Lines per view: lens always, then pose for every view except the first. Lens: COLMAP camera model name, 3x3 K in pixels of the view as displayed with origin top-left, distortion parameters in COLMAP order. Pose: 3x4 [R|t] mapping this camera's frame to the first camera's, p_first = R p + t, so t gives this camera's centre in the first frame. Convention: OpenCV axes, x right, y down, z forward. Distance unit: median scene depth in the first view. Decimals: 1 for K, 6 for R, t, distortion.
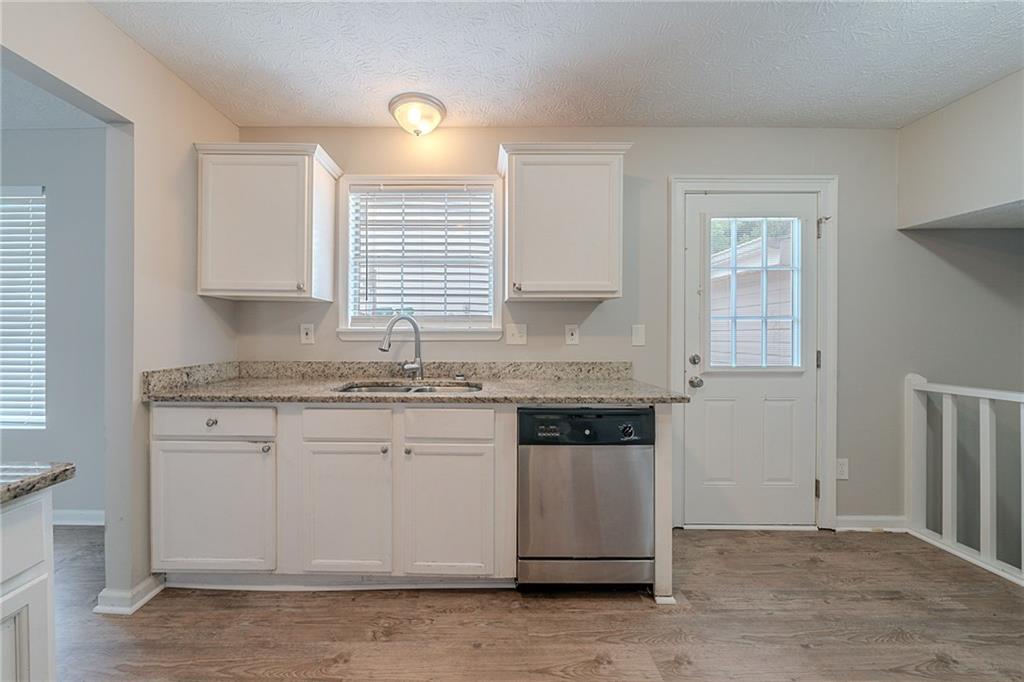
lens RADIAL K [[365.1, 0, 508.4], [0, 365.1, 336.3], [0, 0, 1]] dist [-0.000389, 0.000009]
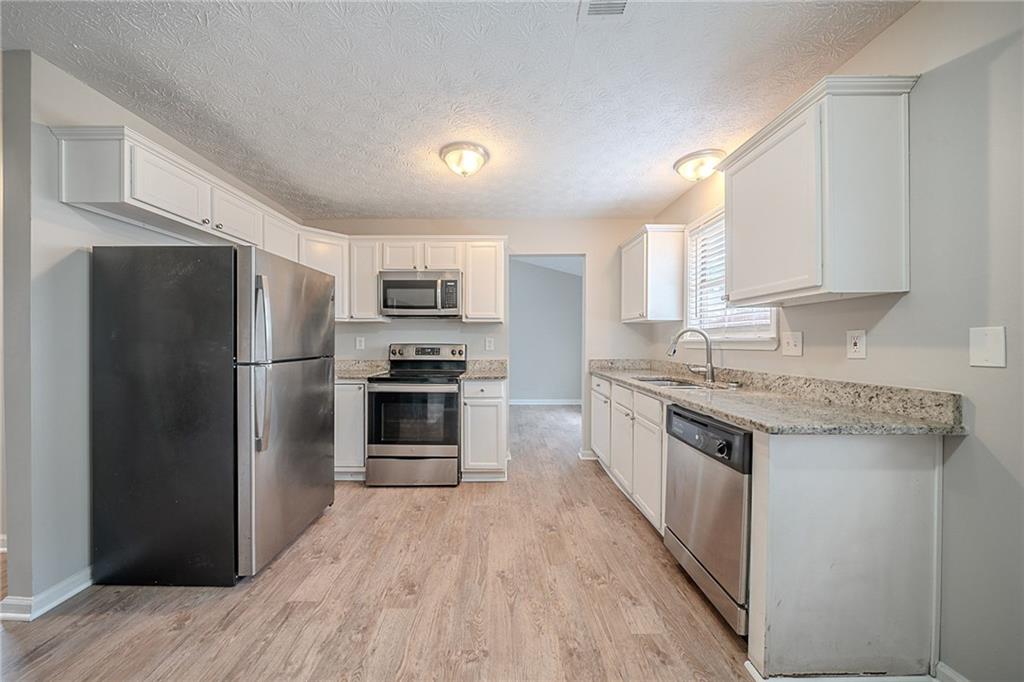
lens RADIAL K [[368.0, 0, 506.5], [0, 368.0, 345.8], [0, 0, 1]] dist [-0.000329, -0.000024]
pose [[0.000670, 0.008093, -0.999967, 0.908737], [-0.007247, 0.999941, 0.008087, -0.003068], [0.999974, 0.007241, 0.000728, 0.326074]]
